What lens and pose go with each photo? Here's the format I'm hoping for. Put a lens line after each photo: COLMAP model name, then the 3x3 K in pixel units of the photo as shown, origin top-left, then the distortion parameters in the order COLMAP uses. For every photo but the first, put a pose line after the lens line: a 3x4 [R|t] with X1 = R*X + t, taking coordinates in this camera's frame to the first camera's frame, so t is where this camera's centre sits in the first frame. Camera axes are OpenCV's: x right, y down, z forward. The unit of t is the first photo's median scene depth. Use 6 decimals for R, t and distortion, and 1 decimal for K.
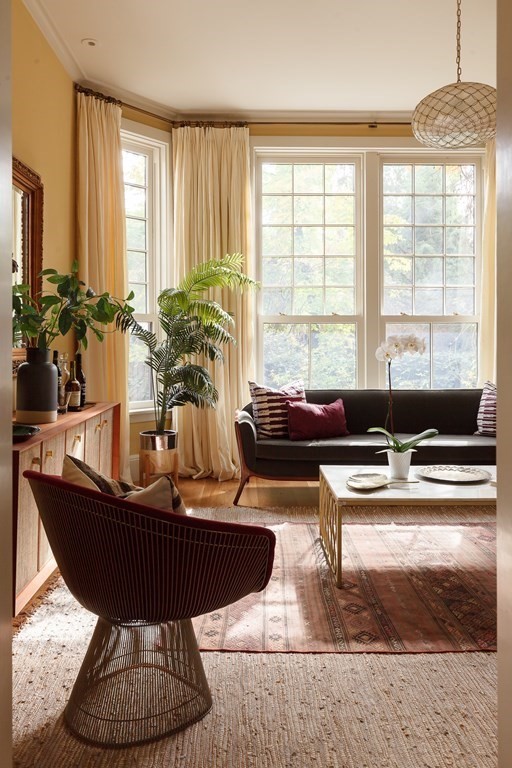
lens RADIAL K [[611.6, 0, 256.8], [0, 611.6, 380.2], [0, 0, 1]] dist [0.049069, 0.003852]
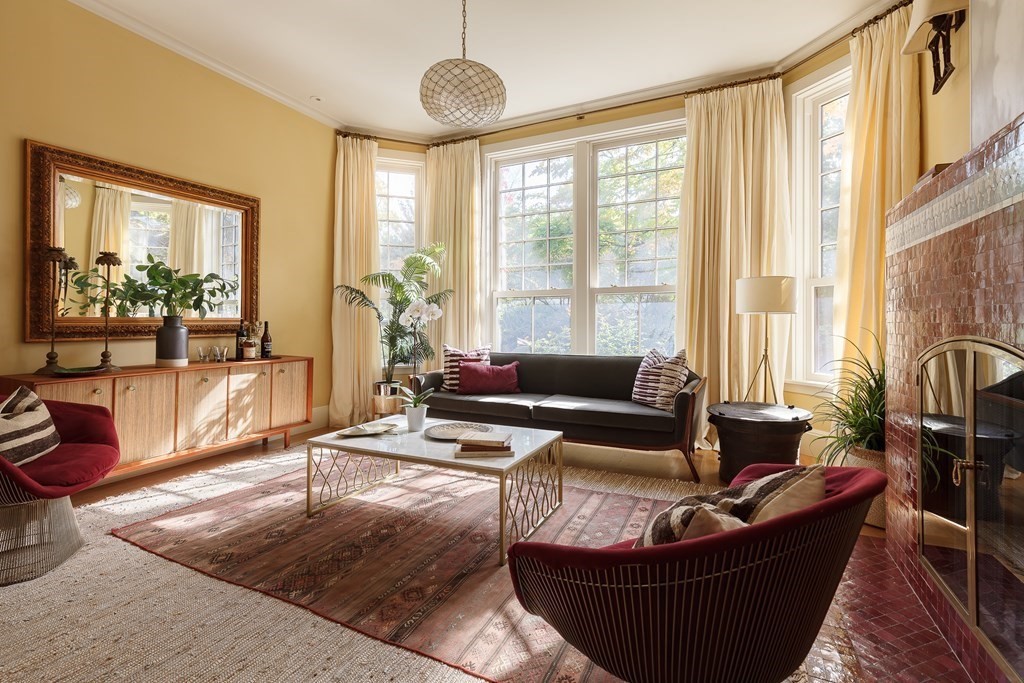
lens RADIAL K [[465.0, 0, 511.8], [0, 465.0, 345.7], [0, 0, 1]] dist [0.015905, 0.000041]
pose [[0.891027, 0.020490, -0.453488, 0.539827], [-0.026408, 0.999629, -0.006719, 0.007470], [0.453182, 0.017963, 0.891237, 0.238171]]
